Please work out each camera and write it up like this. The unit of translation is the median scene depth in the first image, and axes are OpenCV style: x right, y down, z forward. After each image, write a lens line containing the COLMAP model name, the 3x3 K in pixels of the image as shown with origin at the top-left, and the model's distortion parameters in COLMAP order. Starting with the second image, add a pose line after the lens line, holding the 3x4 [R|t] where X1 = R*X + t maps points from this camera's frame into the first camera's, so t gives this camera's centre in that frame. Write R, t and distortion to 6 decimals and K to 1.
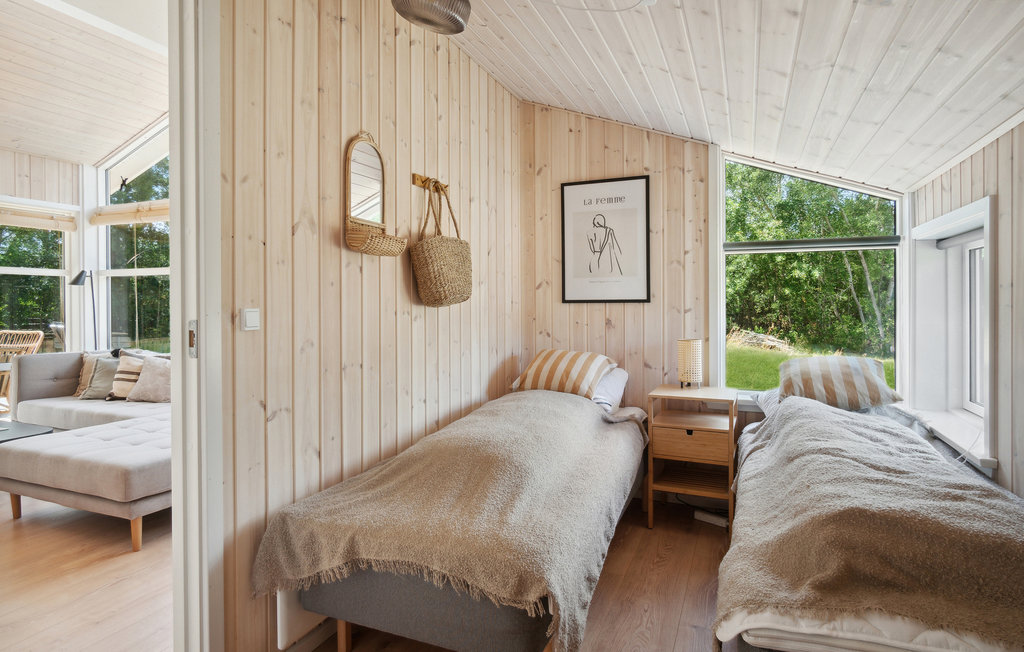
lens RADIAL K [[564.1, 0, 519.2], [0, 564.1, 305.0], [0, 0, 1]] dist [-0.006265, 0.001621]
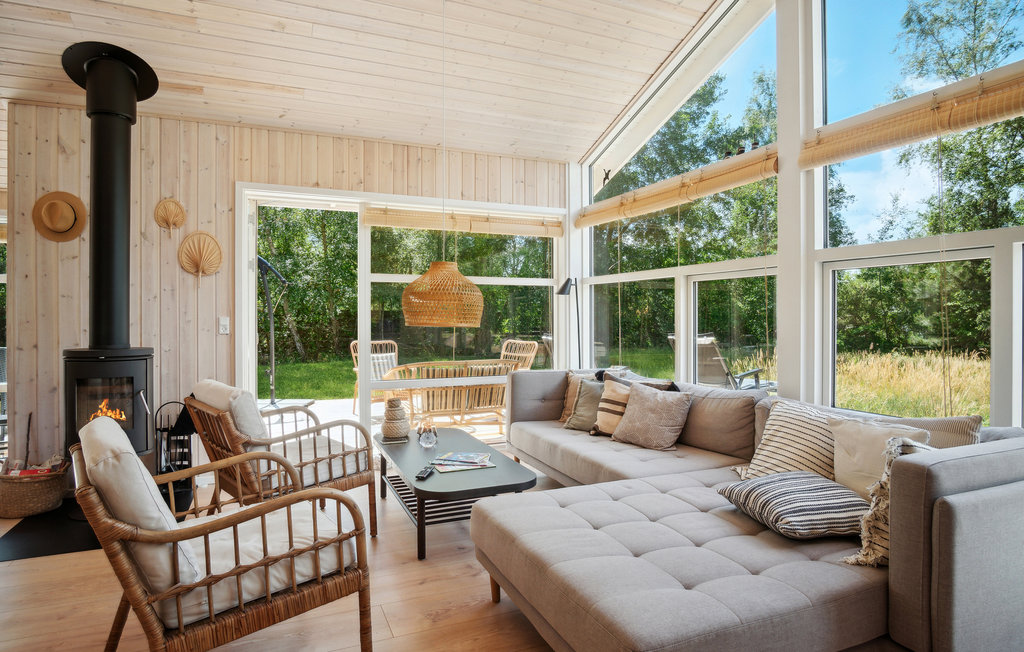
lens RADIAL K [[566.0, 0, 510.2], [0, 566.0, 320.0], [0, 0, 1]] dist [-0.021131, 0.000698]
pose [[0.722525, 0.007799, -0.691300, -0.212116], [-0.004006, 0.999967, 0.007095, -0.000380], [0.691333, -0.002357, 0.722533, 0.274331]]
